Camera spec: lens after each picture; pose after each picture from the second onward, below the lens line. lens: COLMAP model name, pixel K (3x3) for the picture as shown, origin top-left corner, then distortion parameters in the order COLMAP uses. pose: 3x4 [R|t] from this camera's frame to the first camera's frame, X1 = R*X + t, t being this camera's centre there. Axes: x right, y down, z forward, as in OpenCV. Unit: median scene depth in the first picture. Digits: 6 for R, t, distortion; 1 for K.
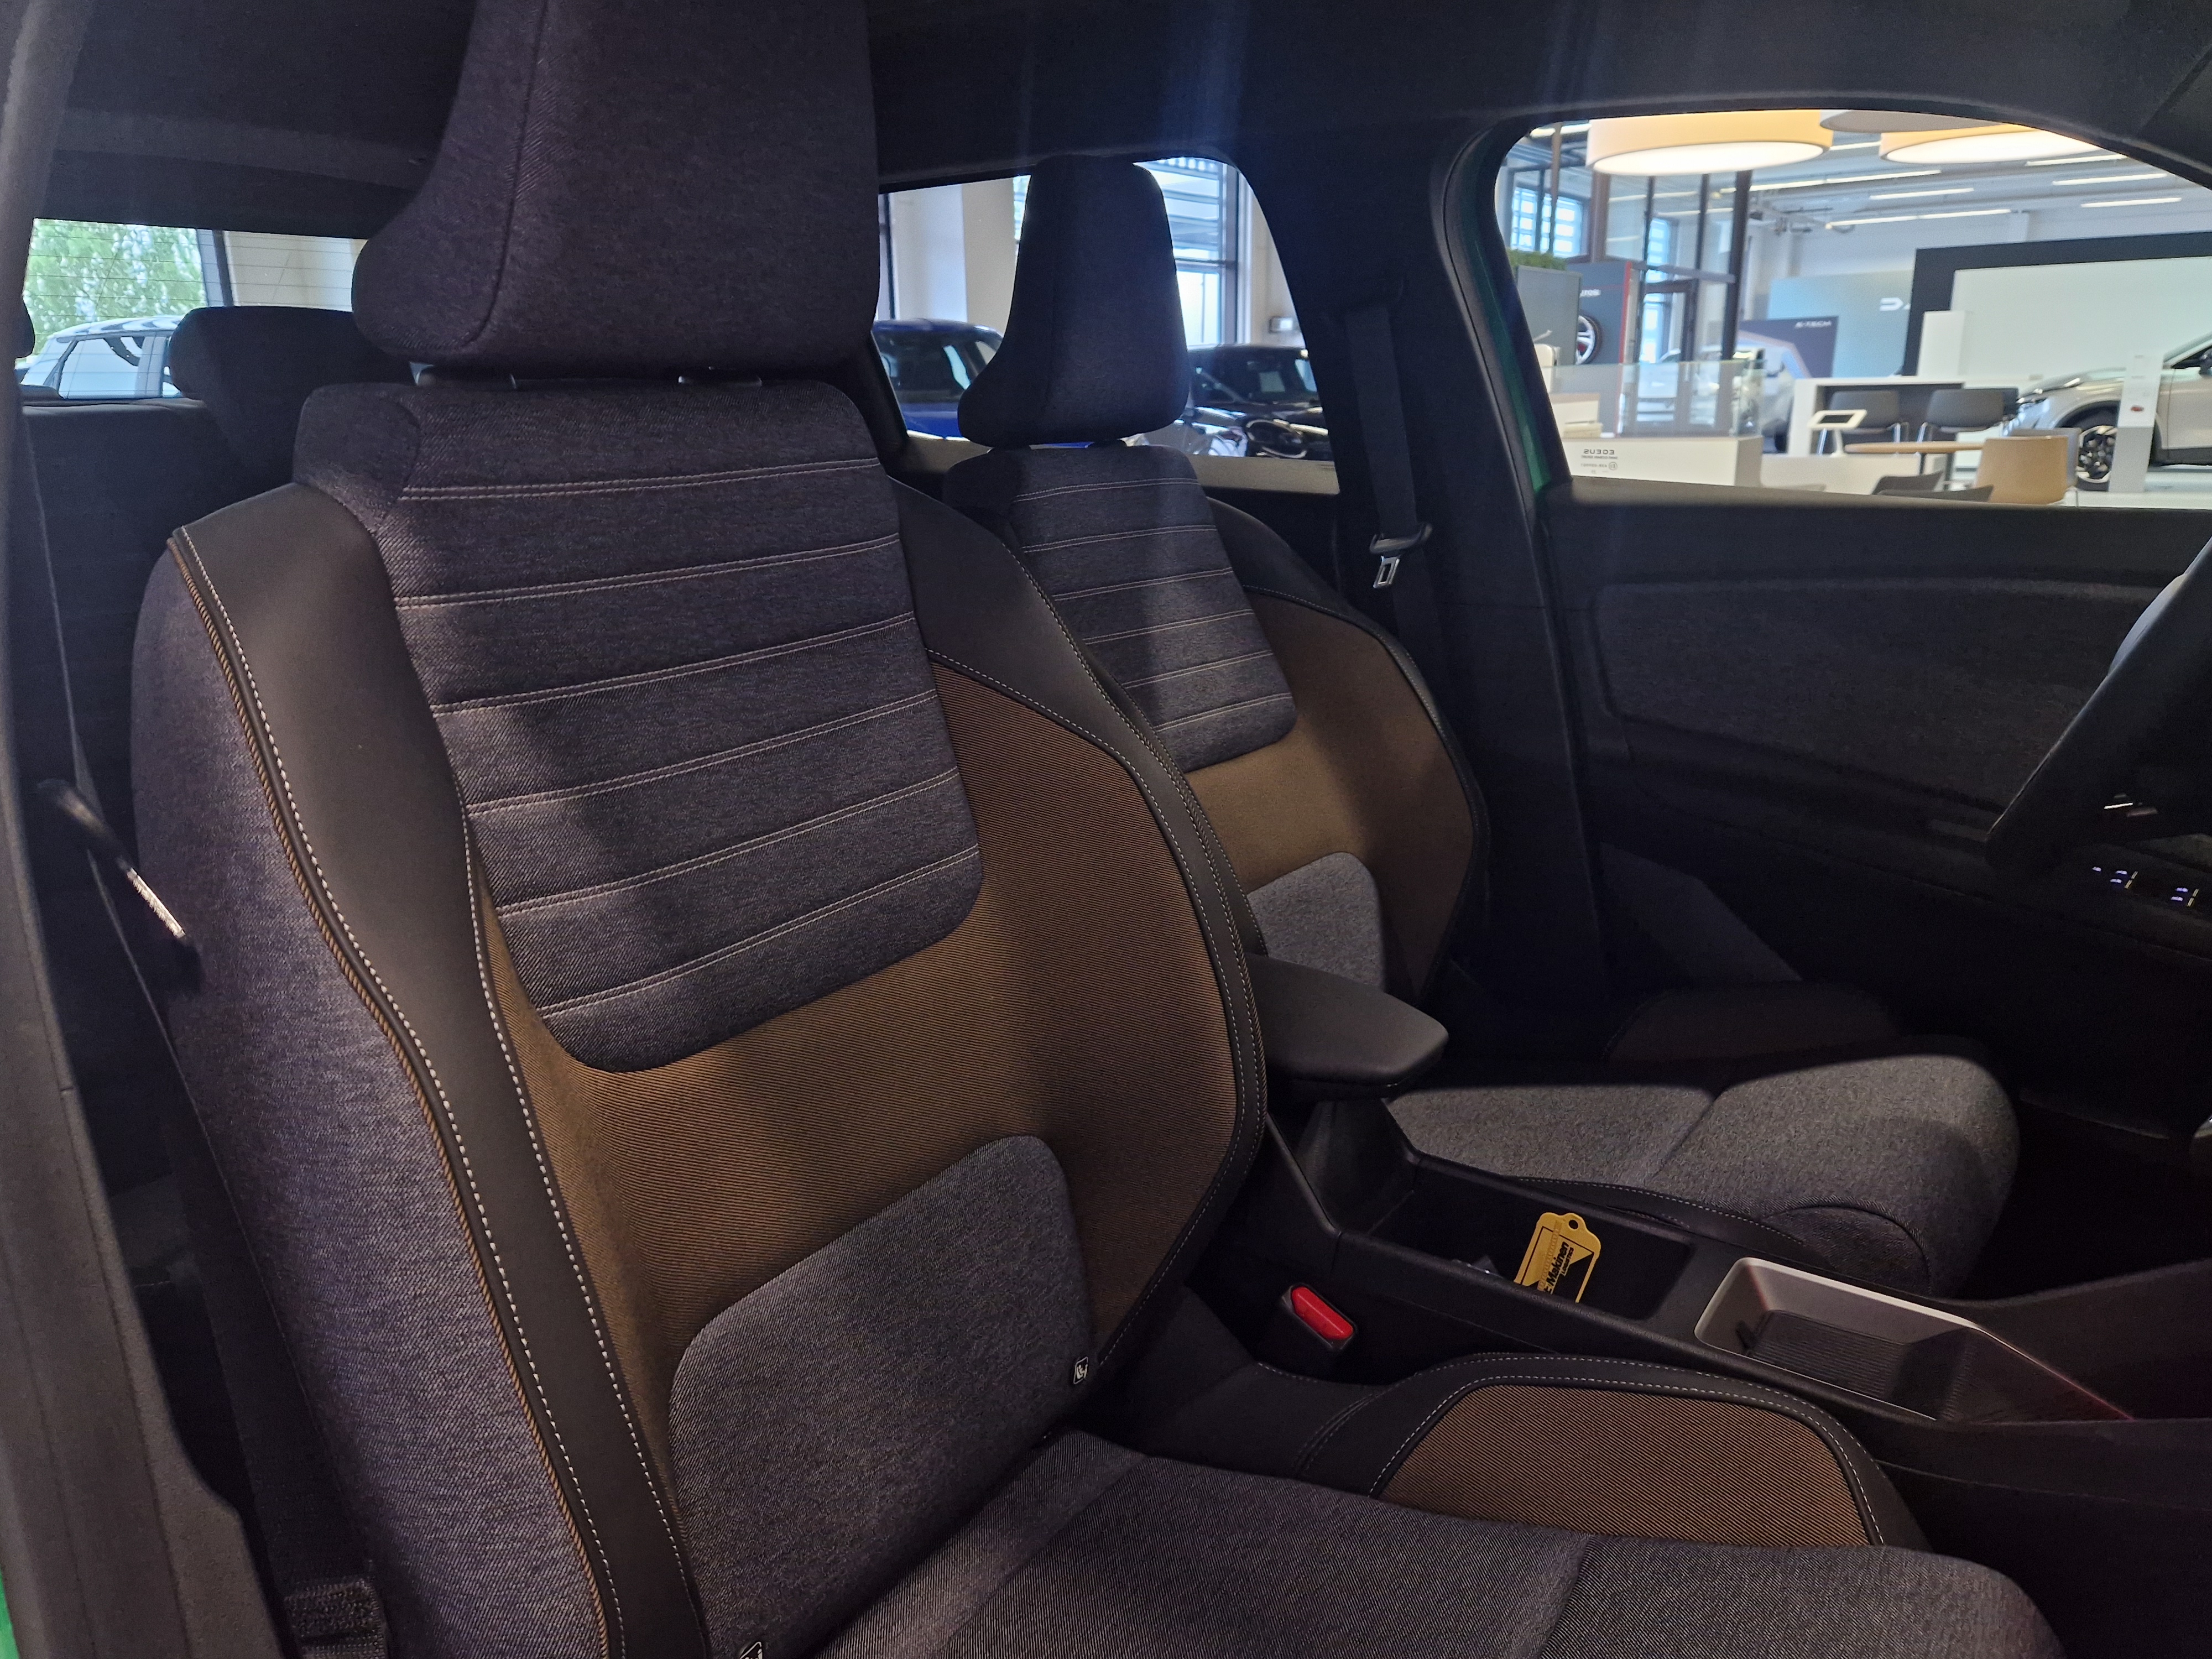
lens RADIAL K [[1604.6, 0, 1099.4], [0, 1604.6, 833.3], [0, 0, 1]] dist [0.038923, -0.017734]
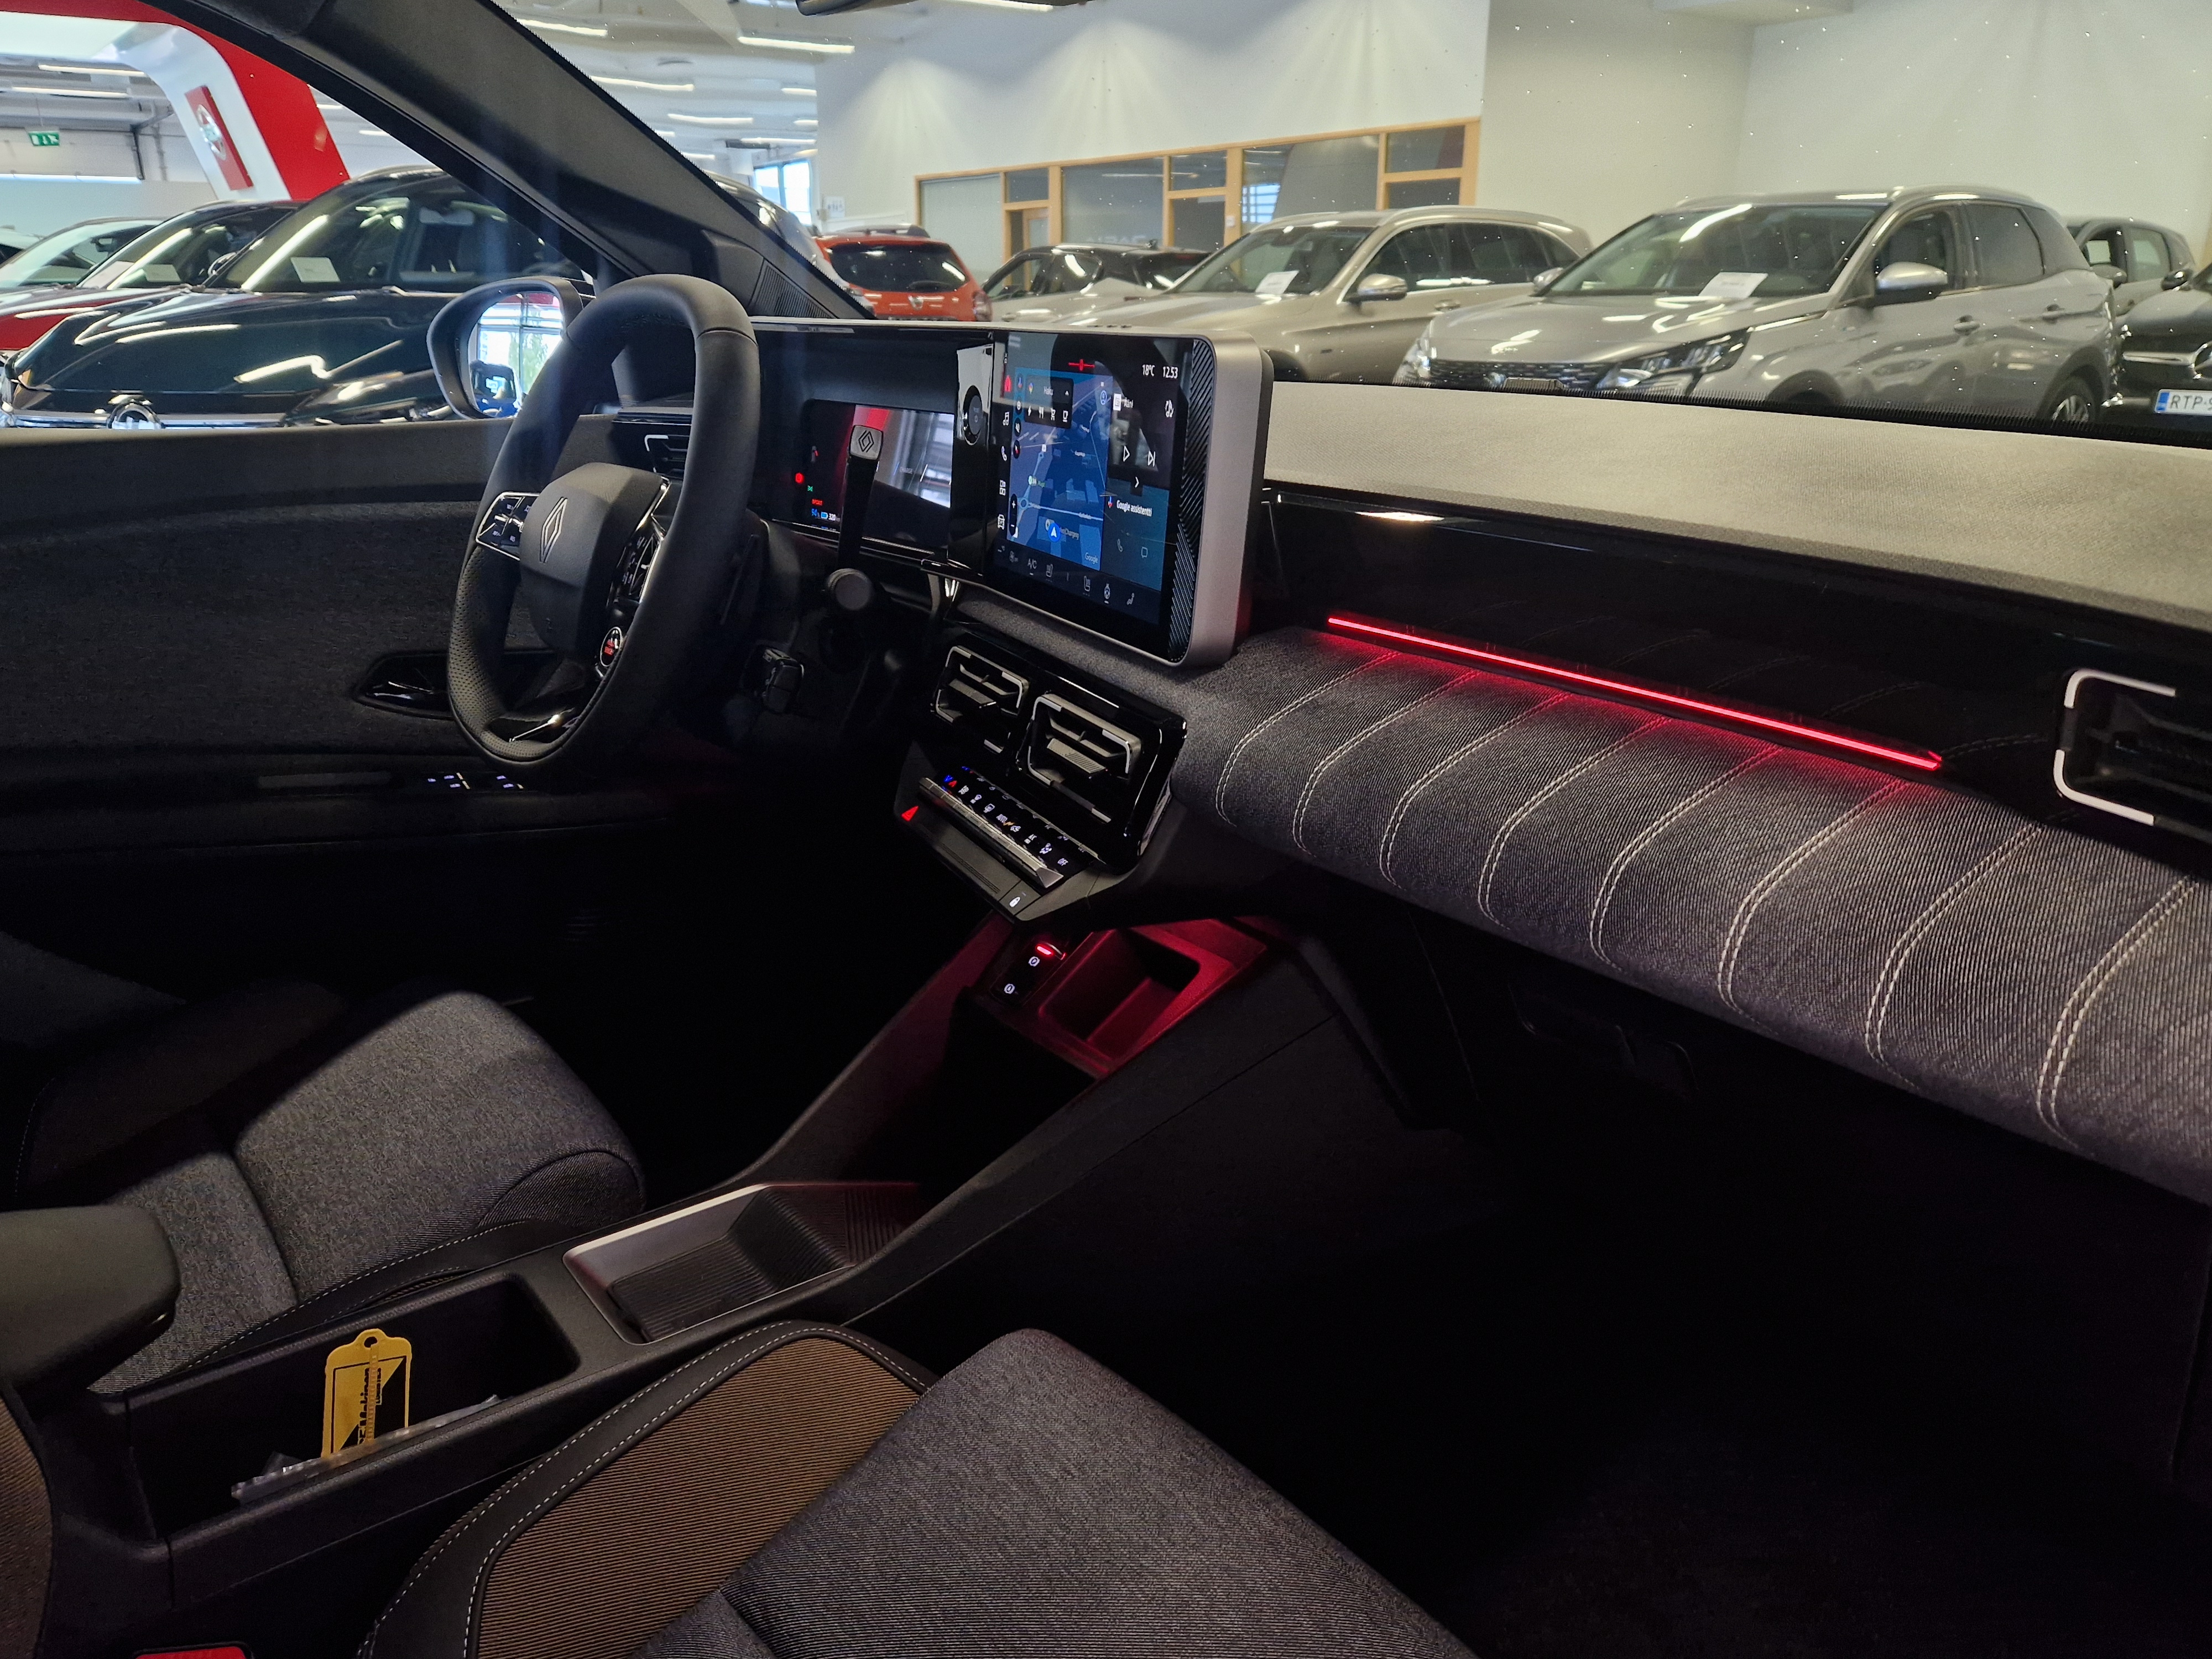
lens RADIAL K [[1604.6, 0, 1086.7], [0, 1604.6, 841.2], [0, 0, 1]] dist [0.038923, -0.017734]
pose [[0.300060, -0.294171, 0.907429, -0.257857], [0.257547, 0.940919, 0.219864, -0.077413], [-0.918495, 0.167733, 0.358095, 0.345132]]
